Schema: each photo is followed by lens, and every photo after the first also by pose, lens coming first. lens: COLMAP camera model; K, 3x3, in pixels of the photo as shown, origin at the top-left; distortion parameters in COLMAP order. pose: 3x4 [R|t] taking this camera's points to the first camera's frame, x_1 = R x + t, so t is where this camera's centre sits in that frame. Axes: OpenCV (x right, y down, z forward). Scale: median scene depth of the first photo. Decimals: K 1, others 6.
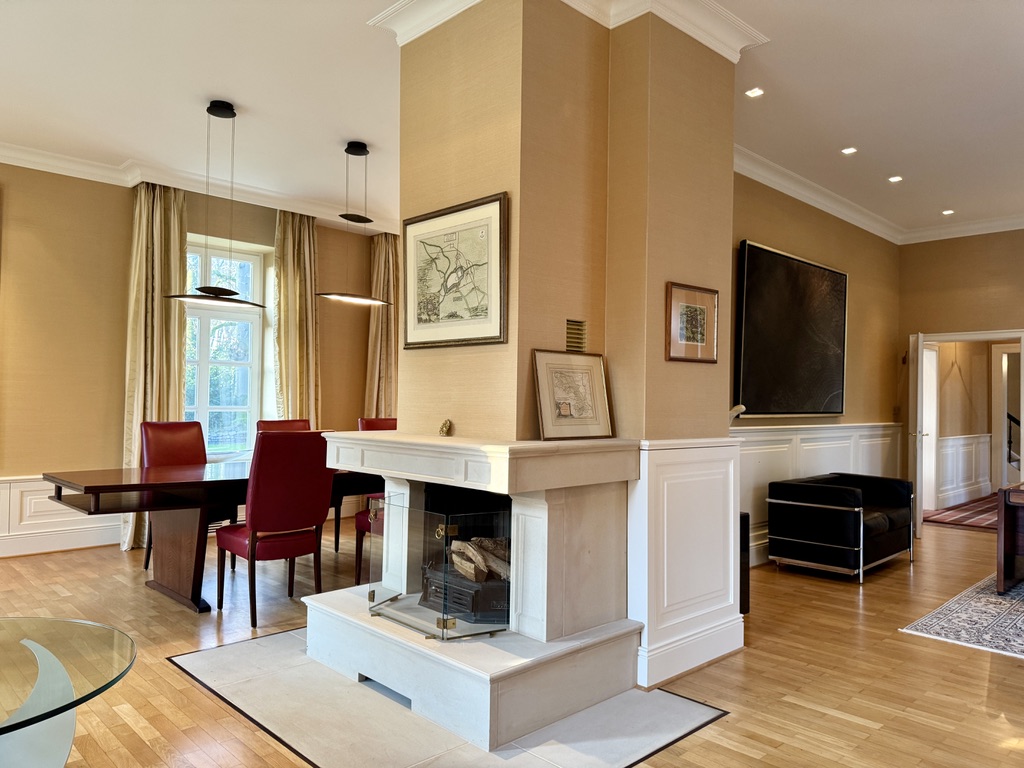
lens RADIAL K [[725.8, 0, 512.3], [0, 725.8, 384.4], [0, 0, 1]] dist [0.073416, -0.090566]
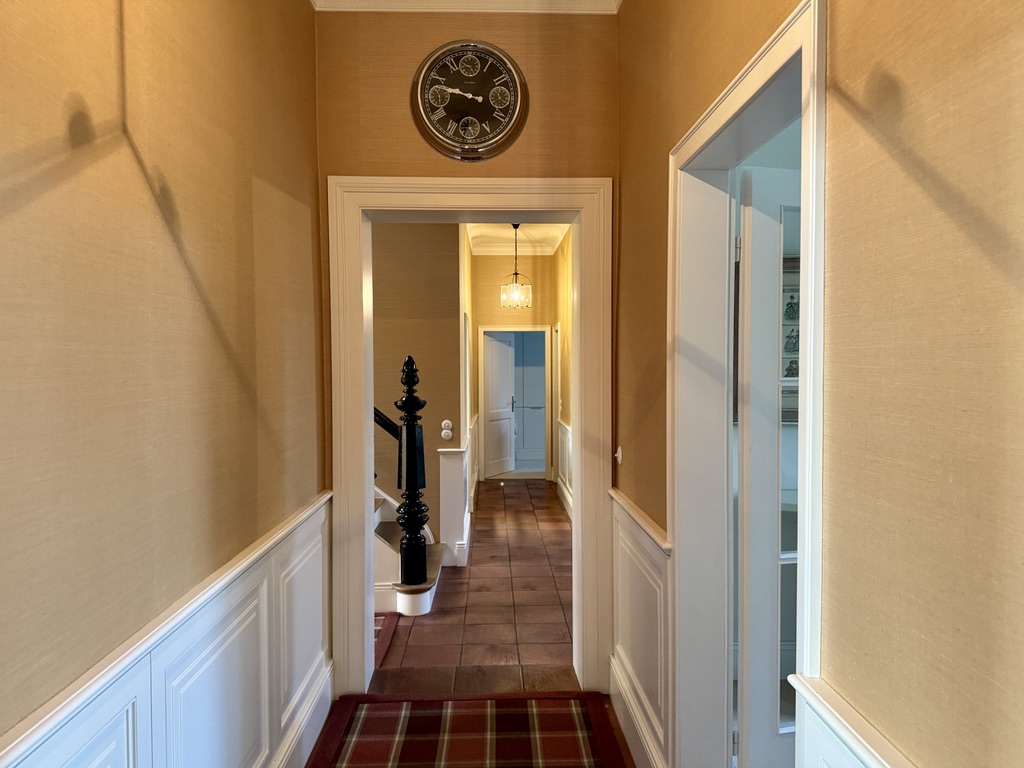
lens RADIAL K [[725.8, 0, 512.3], [0, 725.8, 384.4], [0, 0, 1]] dist [0.073416, -0.090566]
pose [[0.669712, -0.042307, 0.741415, 0.214204], [0.000748, 0.998414, 0.056295, 0.004694], [-0.742620, -0.037147, 0.668682, 0.332816]]
